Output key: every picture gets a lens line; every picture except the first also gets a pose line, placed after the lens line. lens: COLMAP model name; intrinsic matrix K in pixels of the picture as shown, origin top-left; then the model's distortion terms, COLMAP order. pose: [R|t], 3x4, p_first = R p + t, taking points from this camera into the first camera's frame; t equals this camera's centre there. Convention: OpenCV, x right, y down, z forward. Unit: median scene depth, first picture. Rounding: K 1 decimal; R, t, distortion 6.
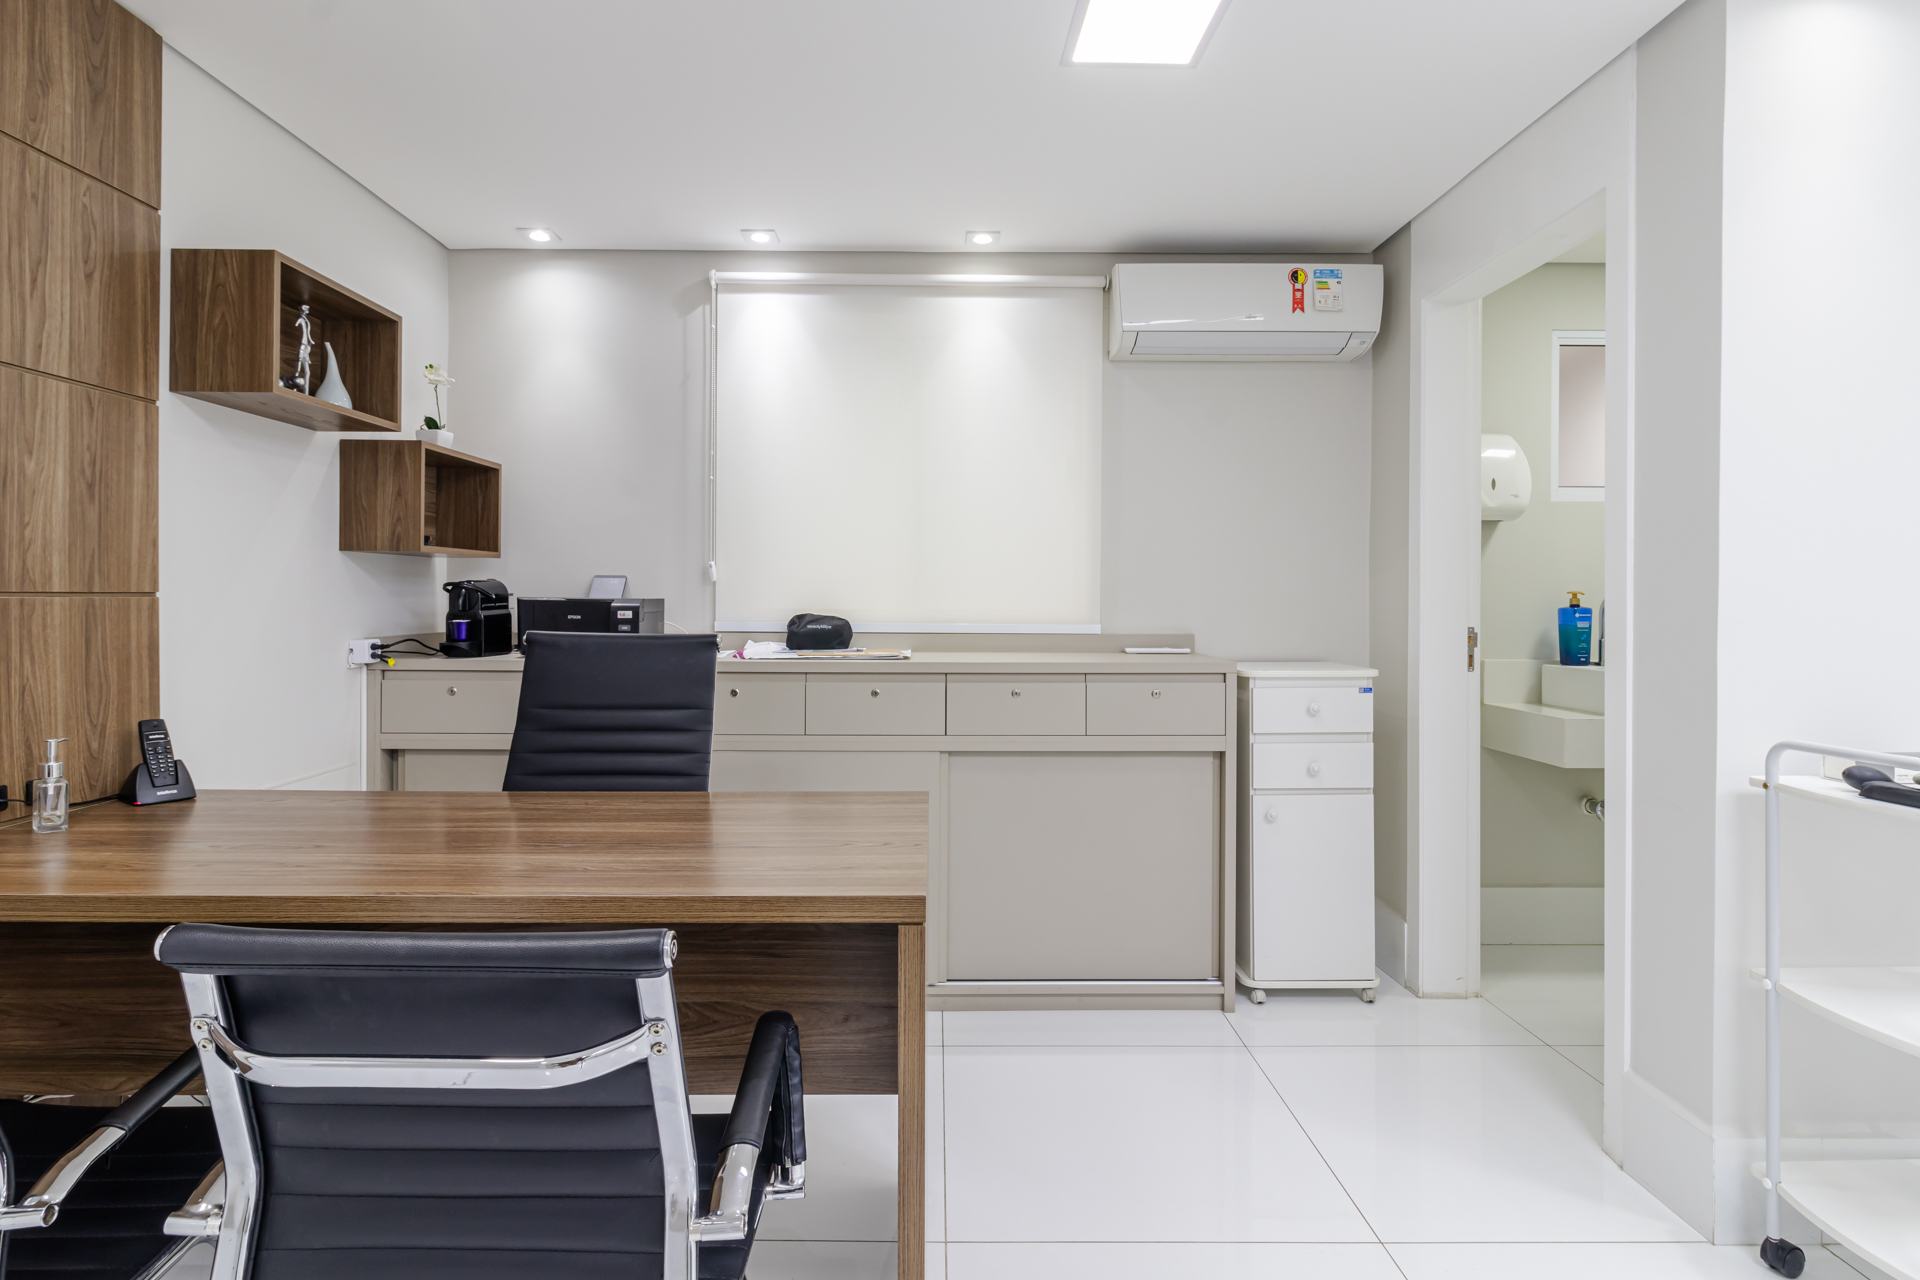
lens RADIAL K [[1001.2, 0, 952.5], [0, 1001.2, 590.5], [0, 0, 1]] dist [-0.000162, 0.000125]
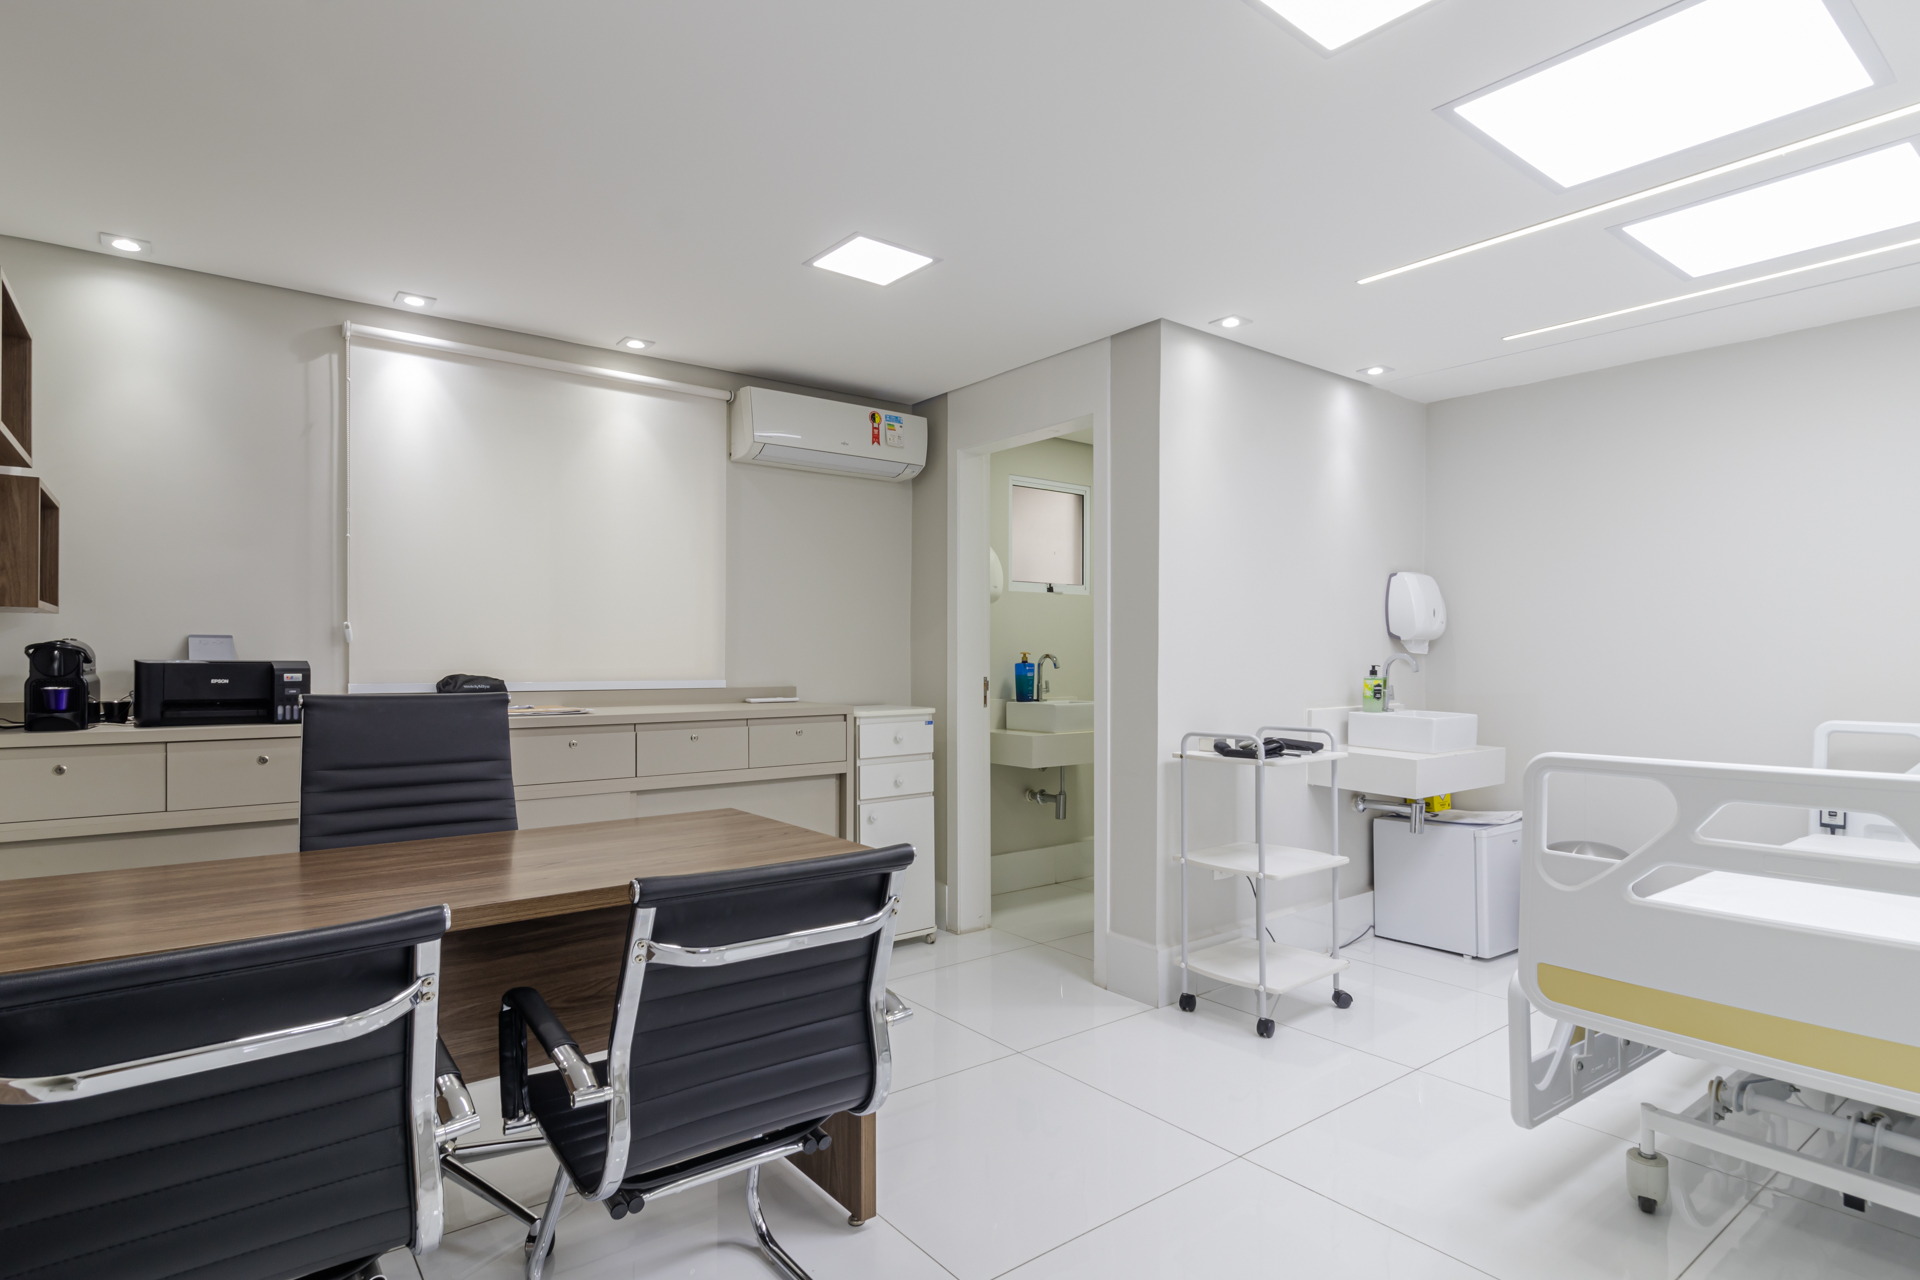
lens RADIAL K [[990.2, 0, 995.2], [0, 990.2, 644.4], [0, 0, 1]] dist [-0.001860, -0.000415]
pose [[0.785848, 0.004388, 0.618405, -0.386498], [-0.002150, 0.999988, -0.004364, -0.004905], [-0.618417, 0.002100, 0.785848, -0.157737]]
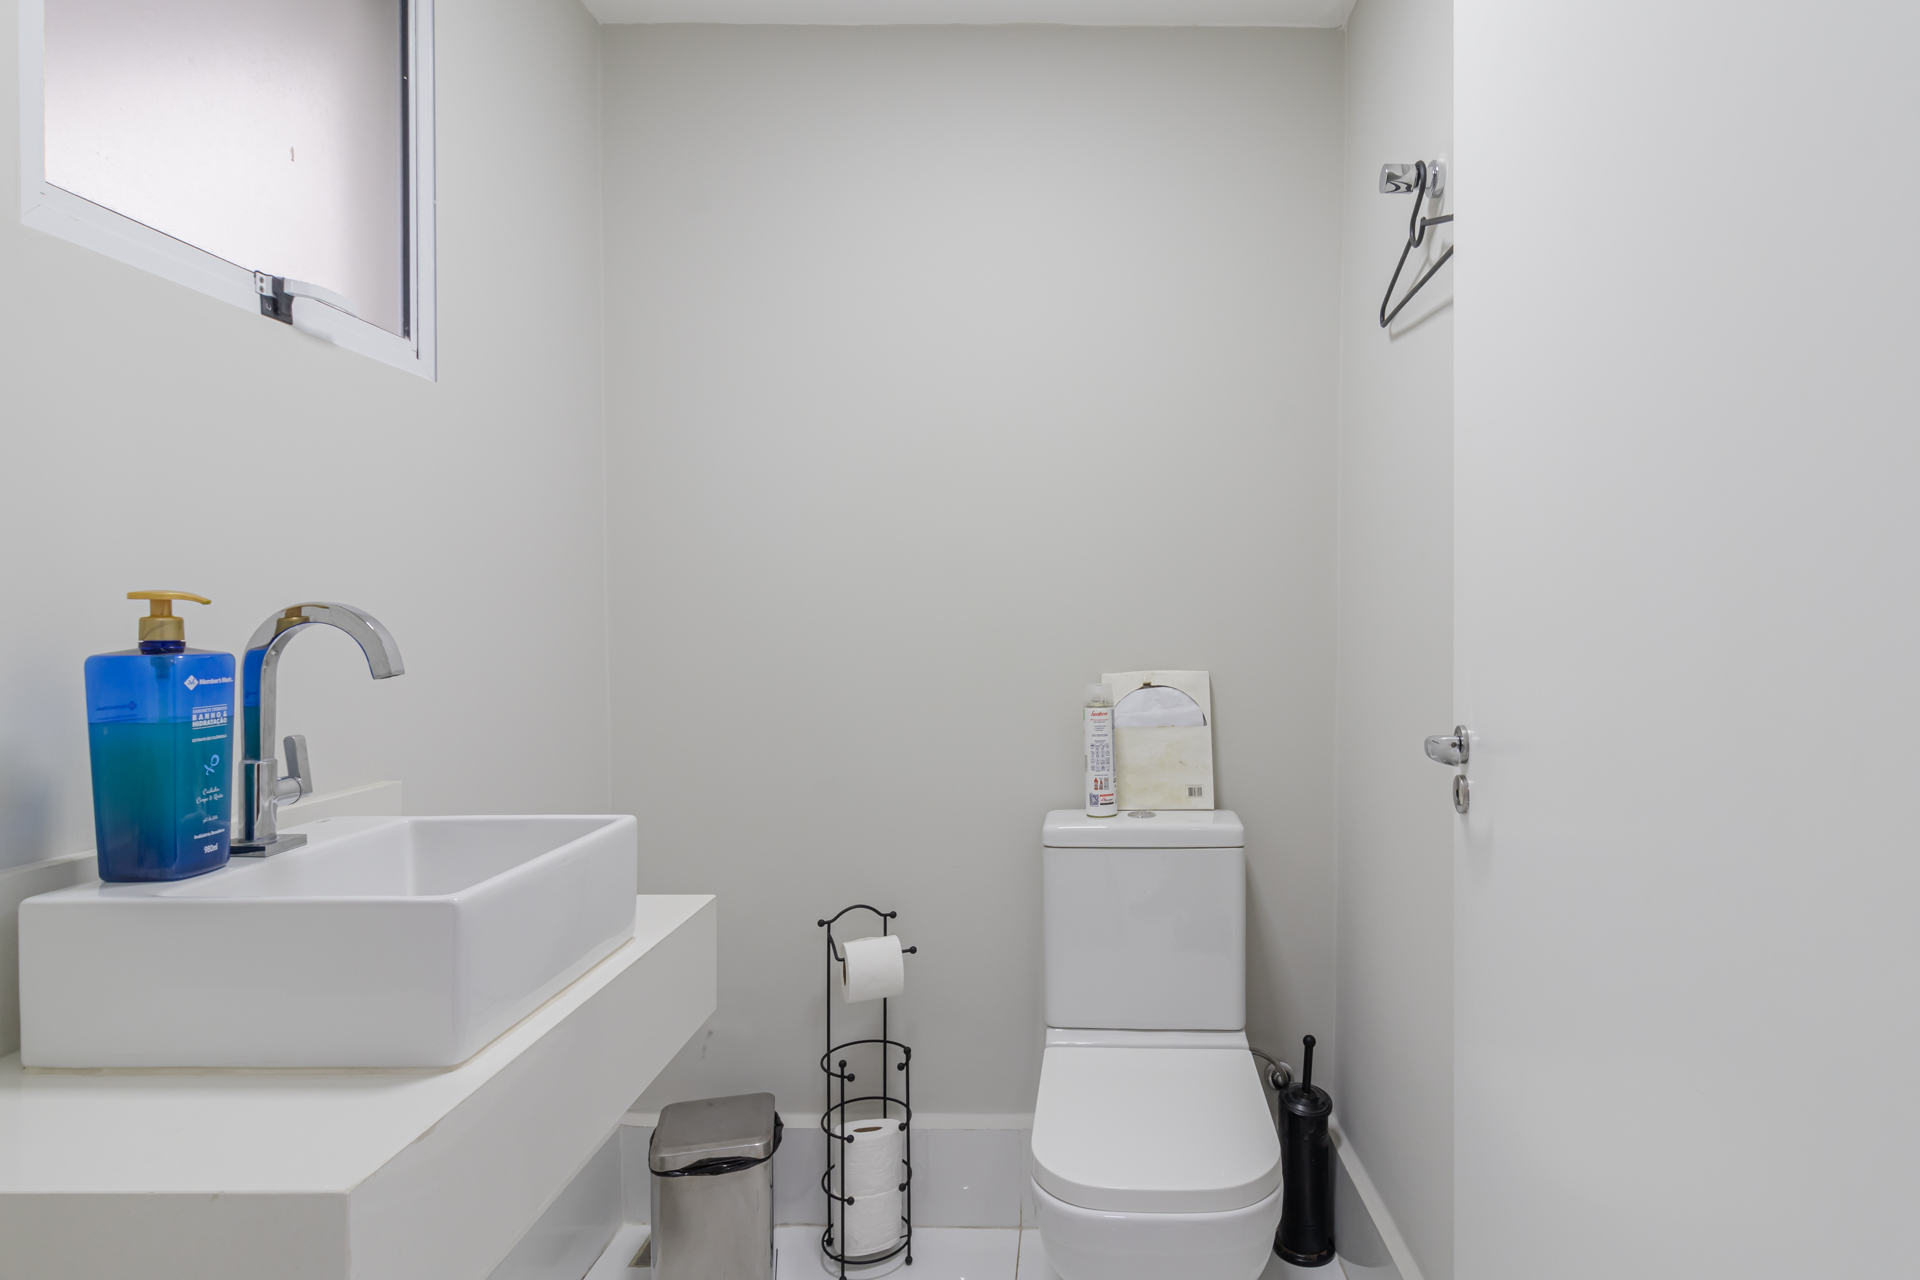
lens RADIAL K [[996.8, 0, 965.8], [0, 996.8, 617.2], [0, 0, 1]] dist [-0.001235, 0.000031]
pose [[0.094263, -0.008267, 0.995513, 0.456356], [0.002154, 0.999965, 0.008100, 0.007355], [-0.995545, 0.001381, 0.094277, 0.911195]]
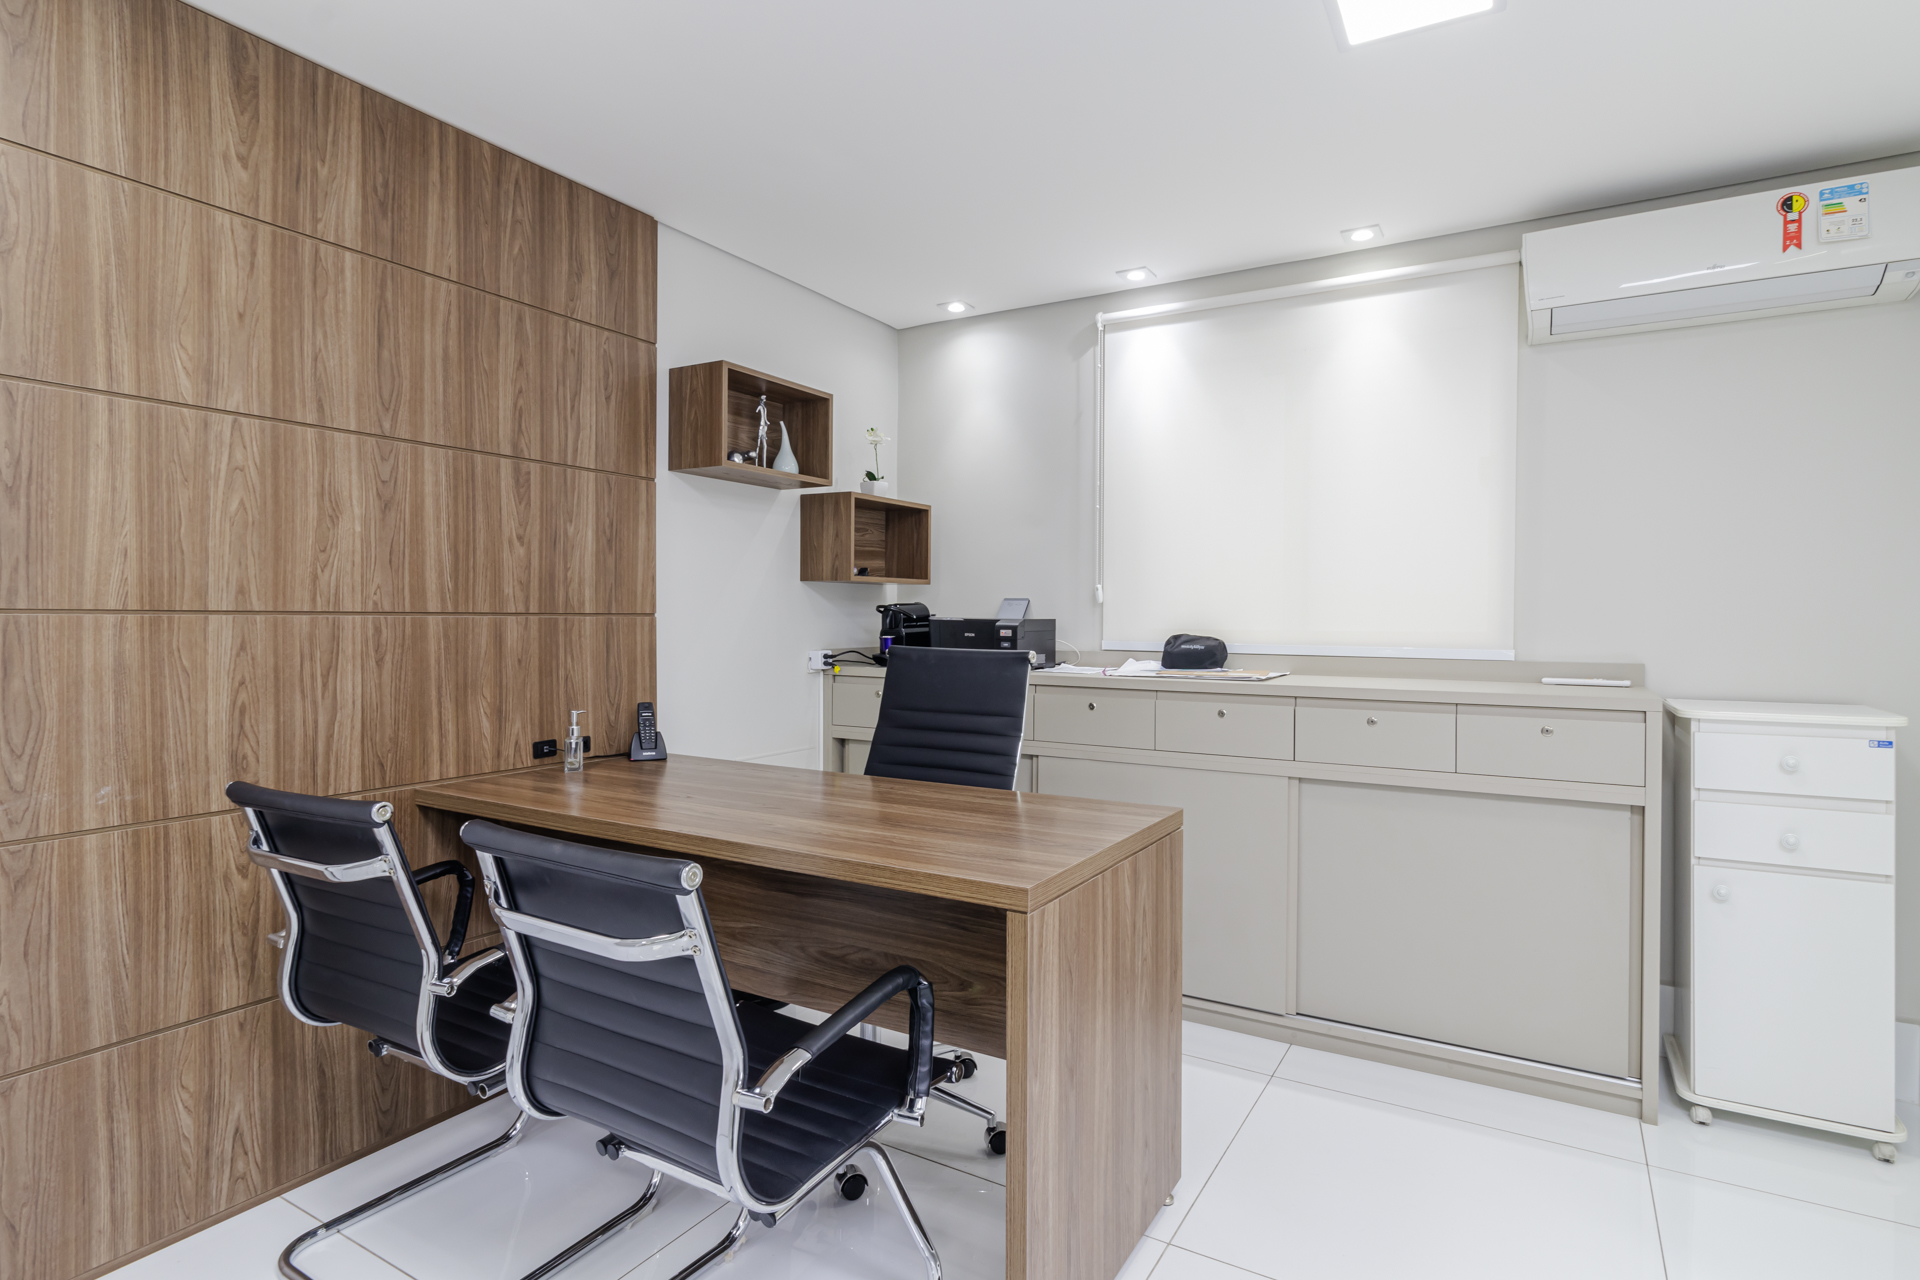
lens RADIAL K [[996.8, 0, 965.8], [0, 996.8, 617.2], [0, 0, 1]] dist [-0.001235, 0.000031]
pose [[0.856049, 0.000914, -0.516893, 0.217816], [0.001576, 0.999989, 0.004379, 0.001064], [0.516892, -0.004563, 0.856039, 0.011873]]
